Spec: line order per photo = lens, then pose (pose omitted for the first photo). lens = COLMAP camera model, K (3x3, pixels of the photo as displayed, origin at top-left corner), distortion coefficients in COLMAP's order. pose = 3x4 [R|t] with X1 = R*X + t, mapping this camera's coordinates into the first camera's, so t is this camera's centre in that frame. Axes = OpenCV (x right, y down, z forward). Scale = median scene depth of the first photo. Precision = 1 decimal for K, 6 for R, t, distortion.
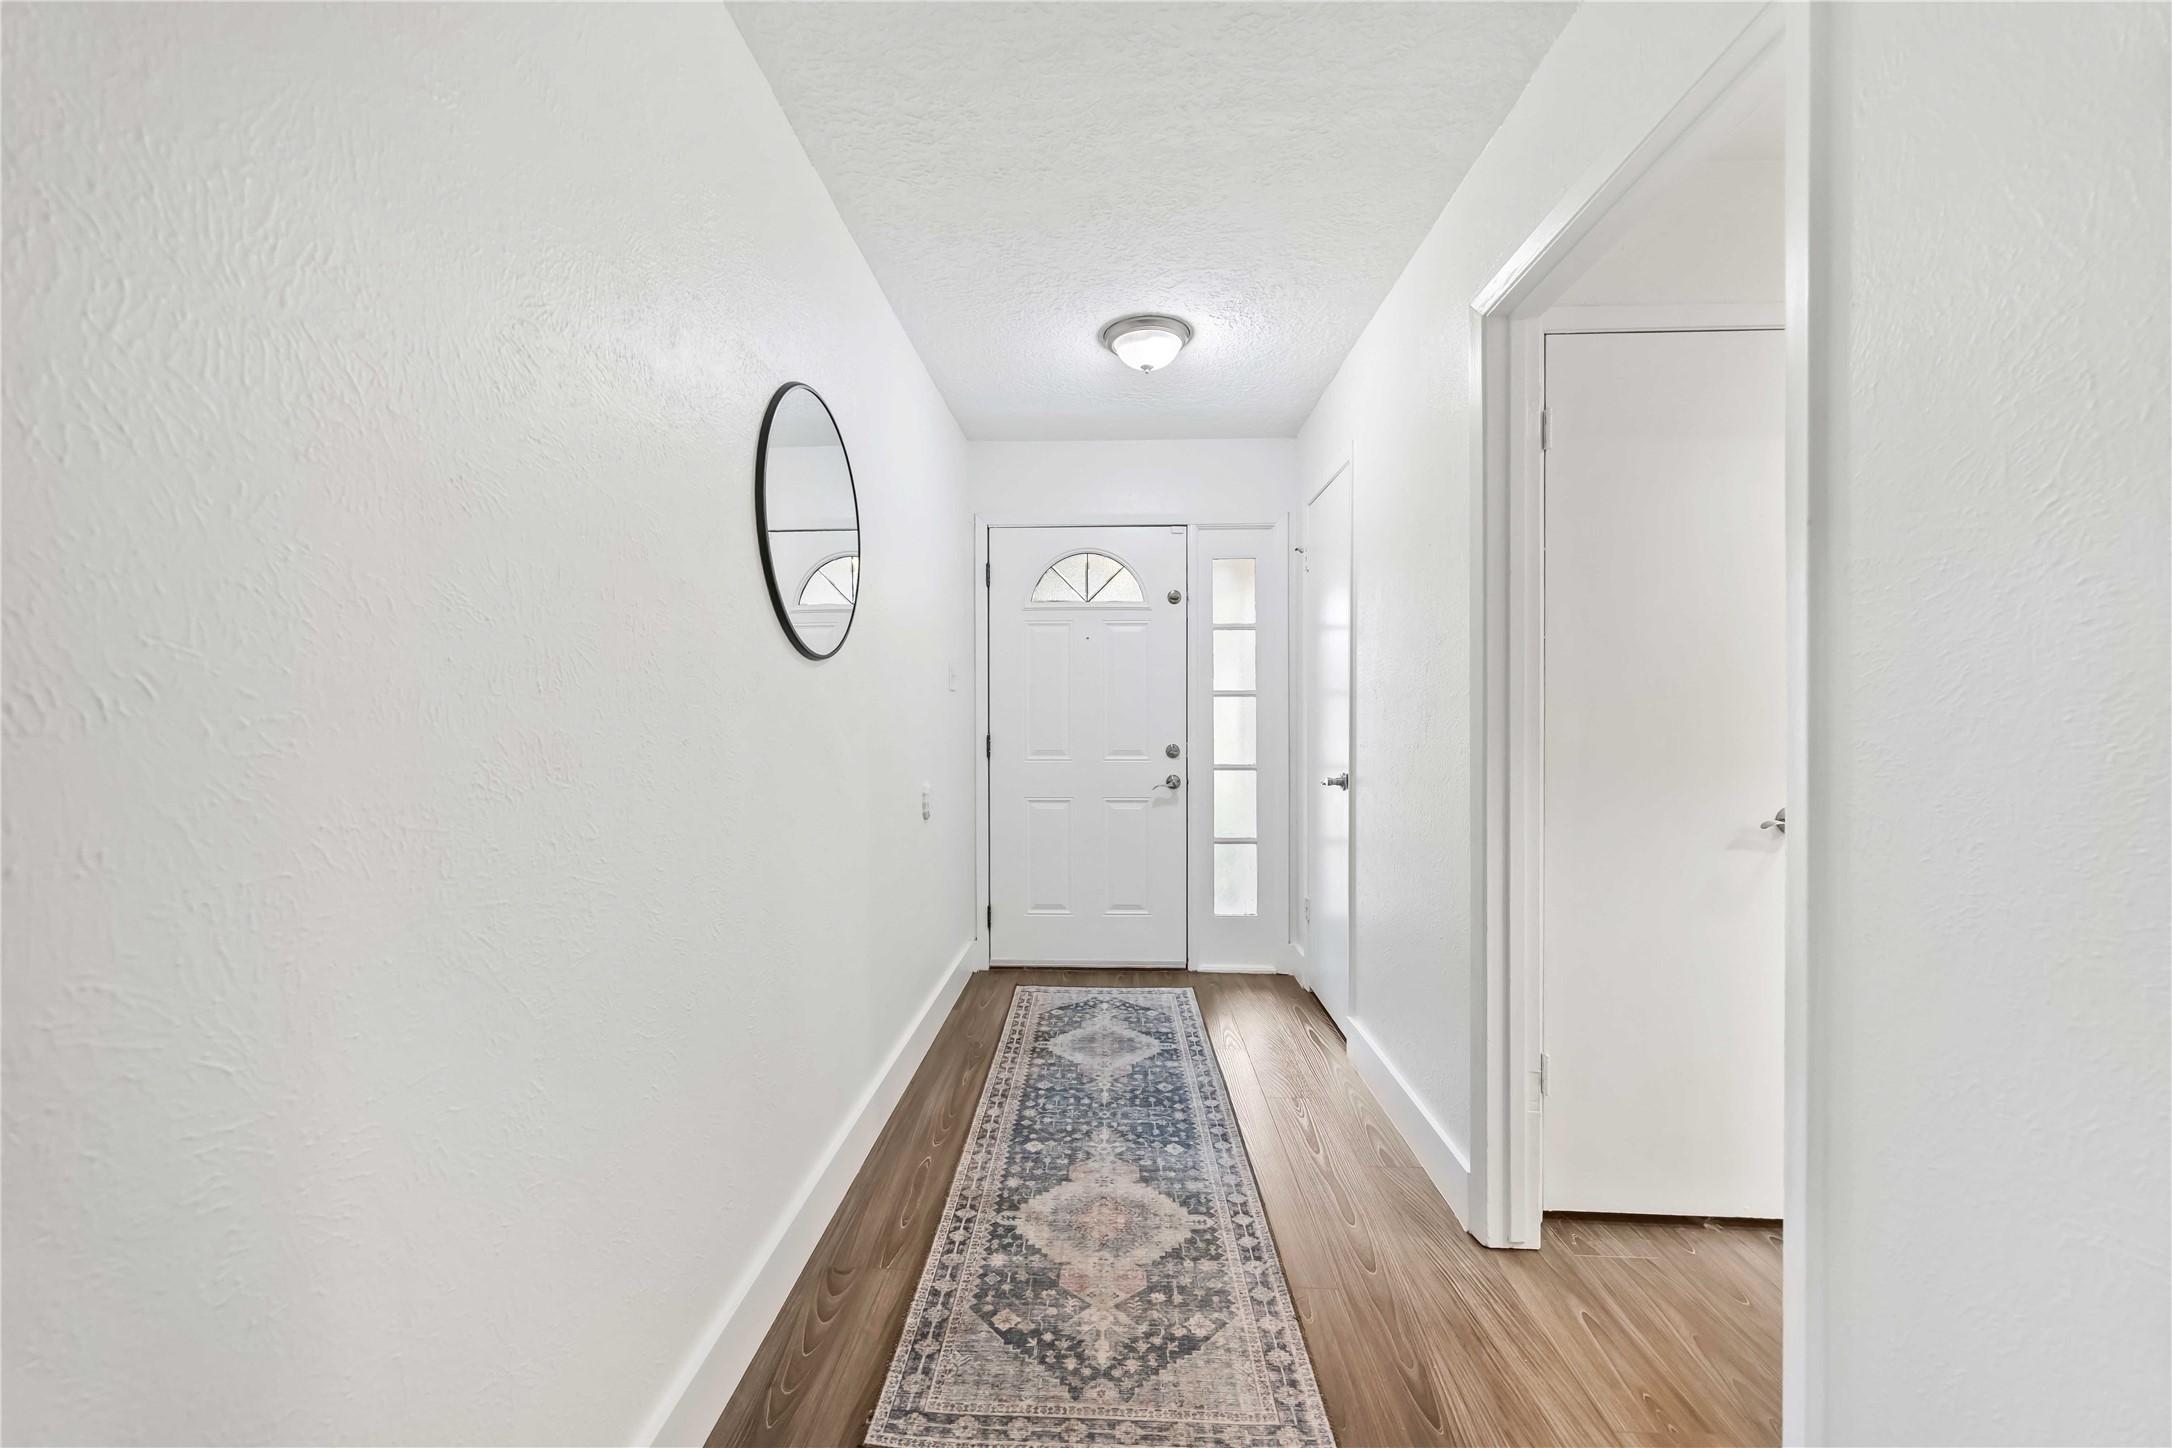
lens RADIAL K [[832.9, 0, 1074.1], [0, 832.9, 716.4], [0, 0, 1]] dist [-0.002517, 0.001219]
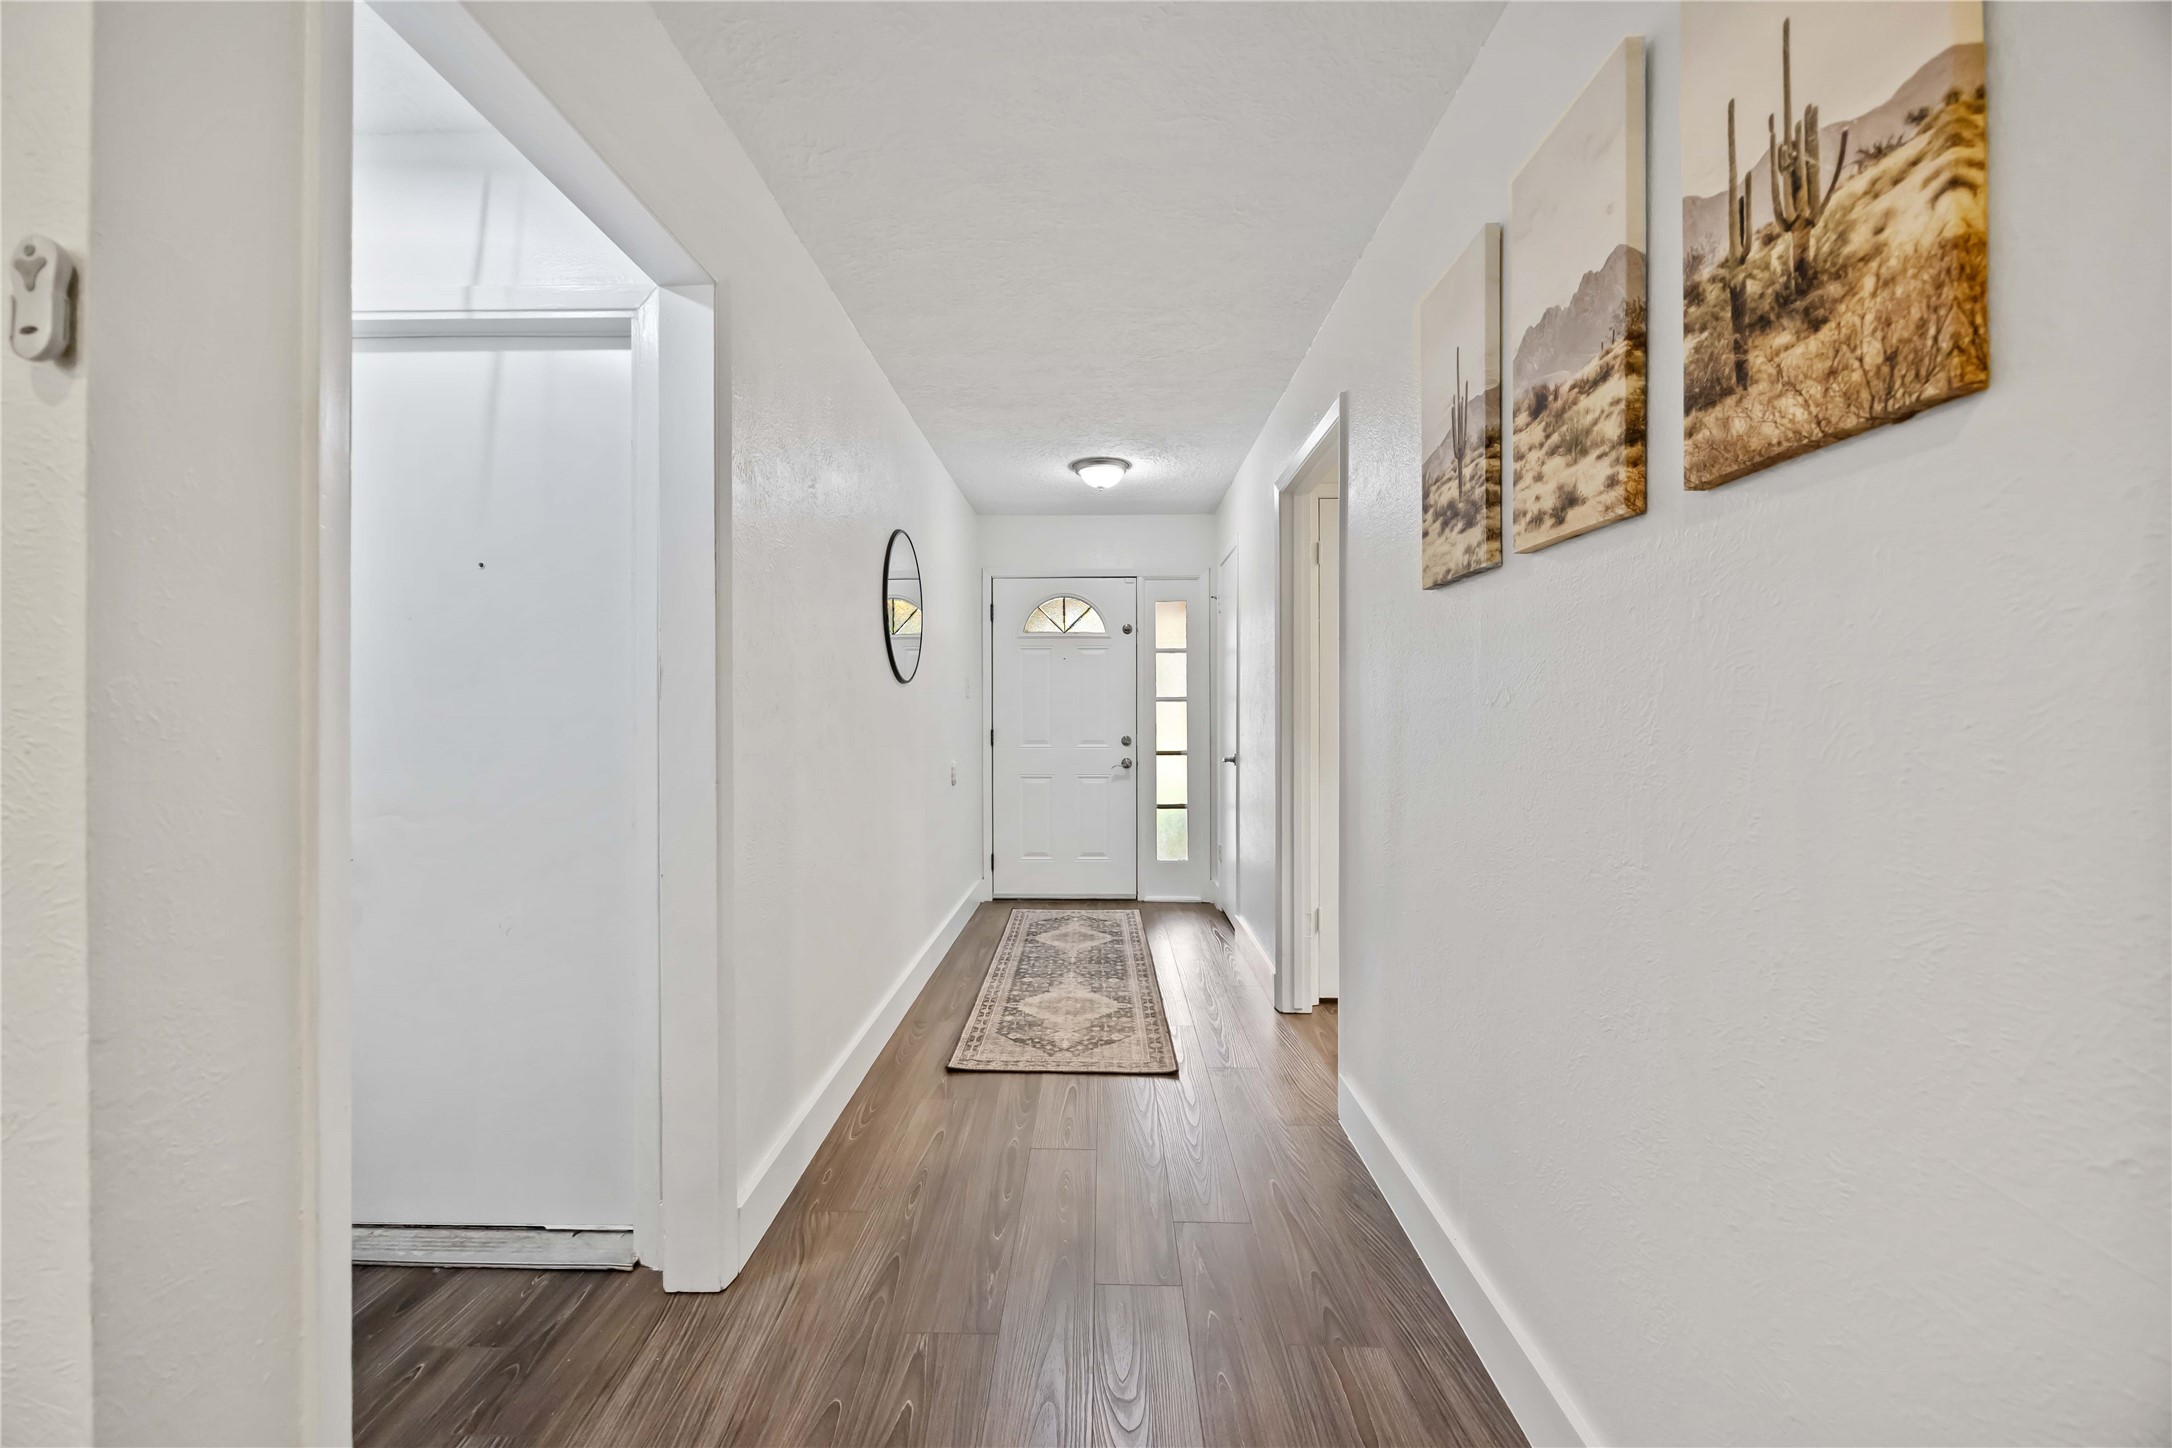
lens RADIAL K [[832.9, 0, 1083.8], [0, 832.9, 716.3], [0, 0, 1]] dist [-0.002517, 0.001219]
pose [[0.999583, 0.000403, 0.028879, 0.011537], [-0.000440, 0.999999, 0.001251, -0.000728], [-0.028878, -0.001263, 0.999582, -0.503189]]
